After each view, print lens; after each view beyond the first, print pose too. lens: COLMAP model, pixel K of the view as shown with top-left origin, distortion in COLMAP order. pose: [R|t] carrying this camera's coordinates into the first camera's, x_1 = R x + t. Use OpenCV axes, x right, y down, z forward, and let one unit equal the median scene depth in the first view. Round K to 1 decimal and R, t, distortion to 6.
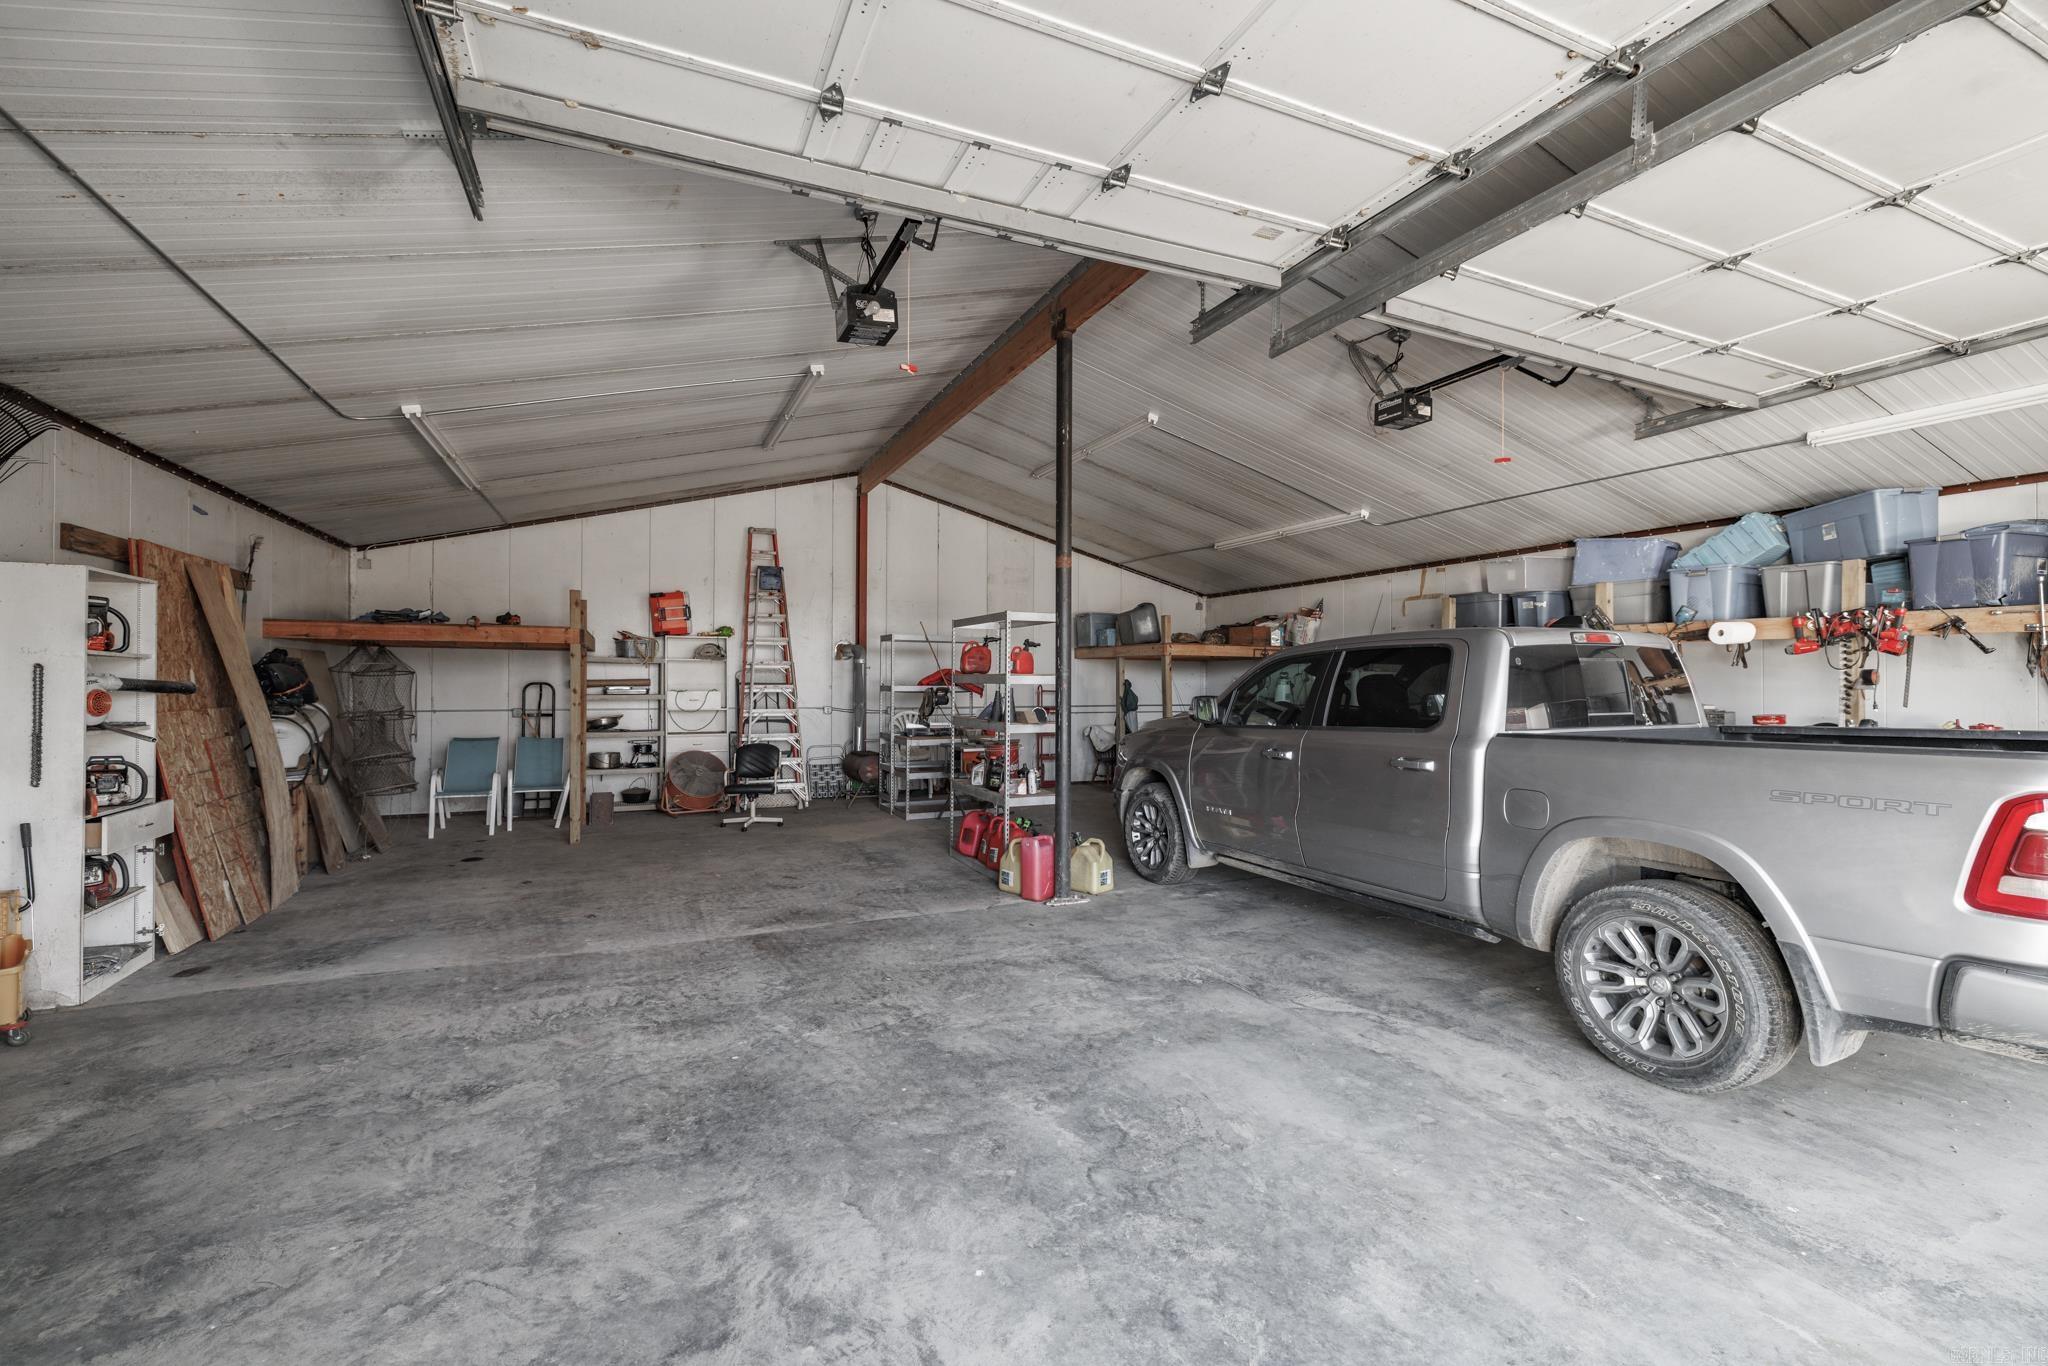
lens RADIAL K [[903.1, 0, 1025.6], [0, 903.1, 679.2], [0, 0, 1]] dist [-0.001084, -0.000084]
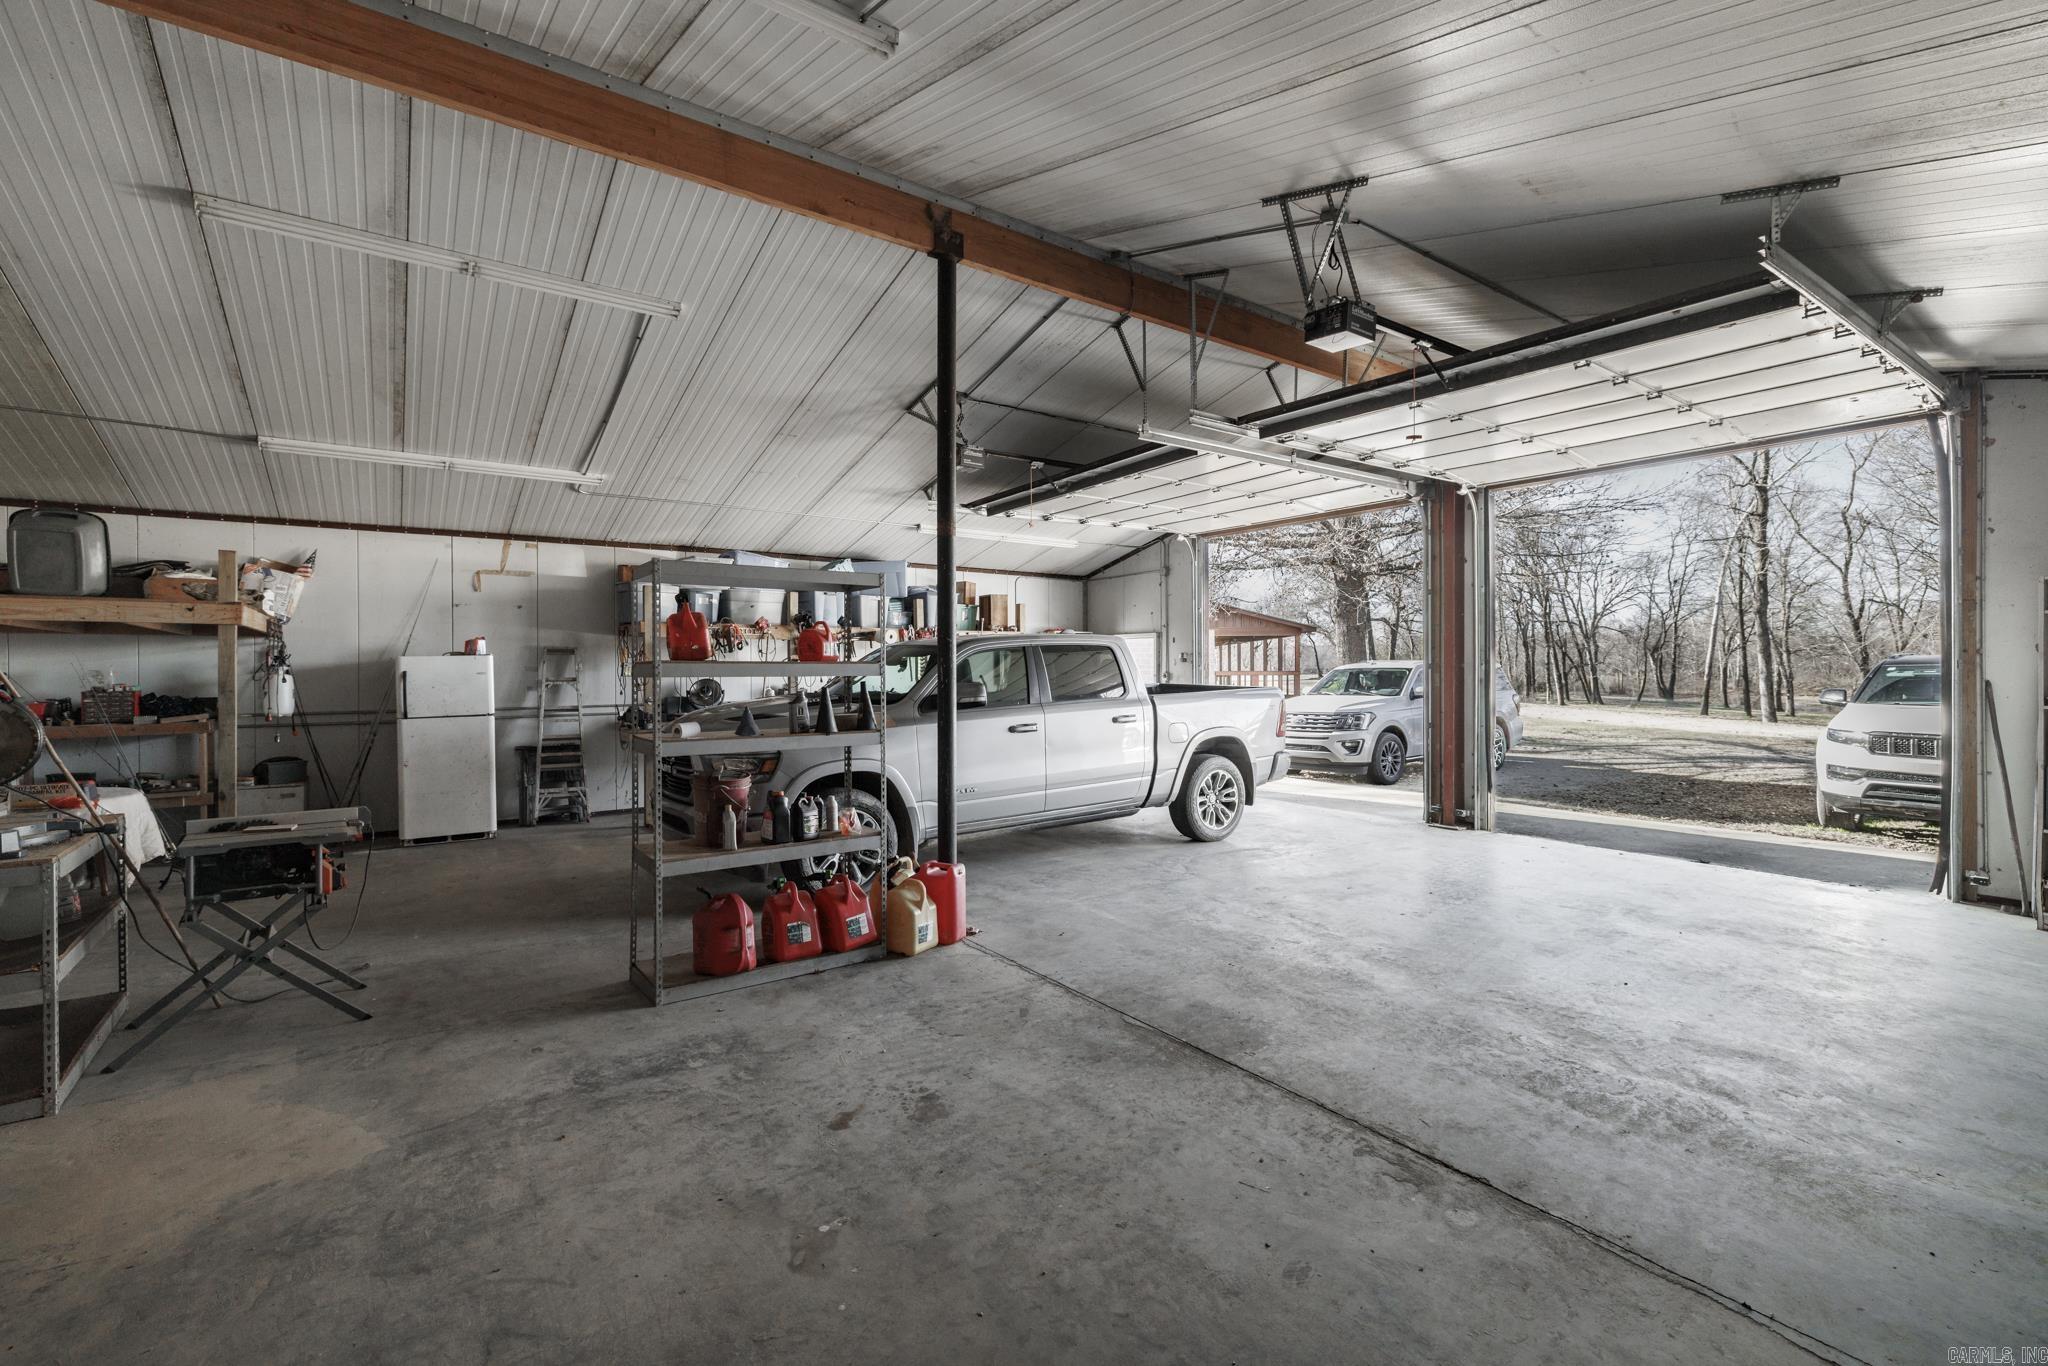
lens RADIAL K [[903.1, 0, 1016.1], [0, 903.1, 685.3], [0, 0, 1]] dist [-0.001084, -0.000084]
pose [[-0.196932, 0.000005, 0.980417, -0.496736], [0.011316, 0.999933, 0.002268, 0.019329], [-0.980352, 0.011541, -0.196919, 0.694041]]
